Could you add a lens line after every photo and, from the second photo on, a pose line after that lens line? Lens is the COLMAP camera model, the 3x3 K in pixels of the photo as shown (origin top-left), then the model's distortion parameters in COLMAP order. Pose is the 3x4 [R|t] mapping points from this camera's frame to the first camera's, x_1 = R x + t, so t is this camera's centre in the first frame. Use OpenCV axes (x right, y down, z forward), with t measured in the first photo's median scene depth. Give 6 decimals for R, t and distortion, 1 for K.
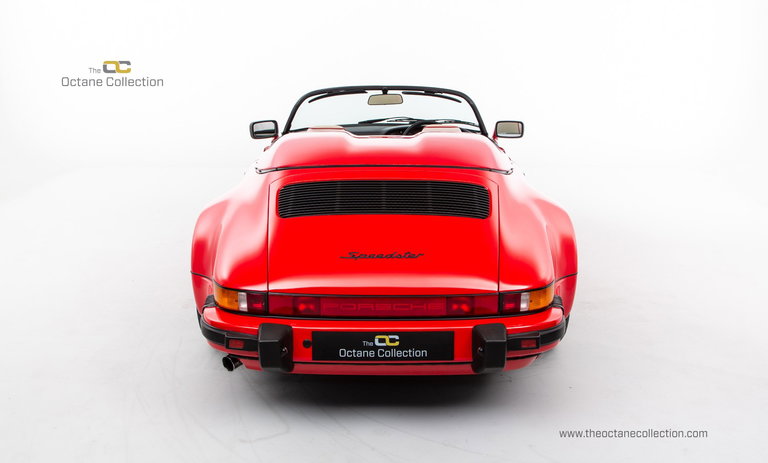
lens RADIAL K [[732.6, 0, 393.8], [0, 732.6, 229.8], [0, 0, 1]] dist [0.019664, 0.010664]
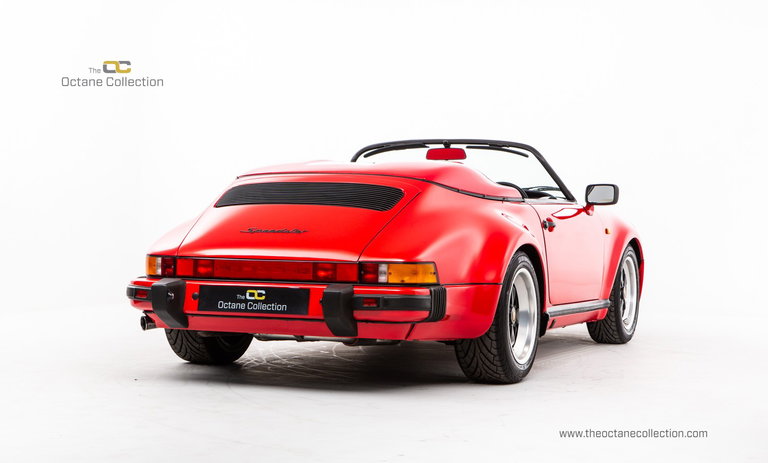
lens RADIAL K [[1515.5, 0, 384.0], [0, 1515.5, 231.5], [0, 0, 1]] dist [0.449243, 0.041540]
pose [[0.919048, 0.017986, -0.393736, 1.072403], [-0.113987, 0.968400, -0.221828, 0.540905], [0.377304, 0.248752, 0.892056, -1.037100]]
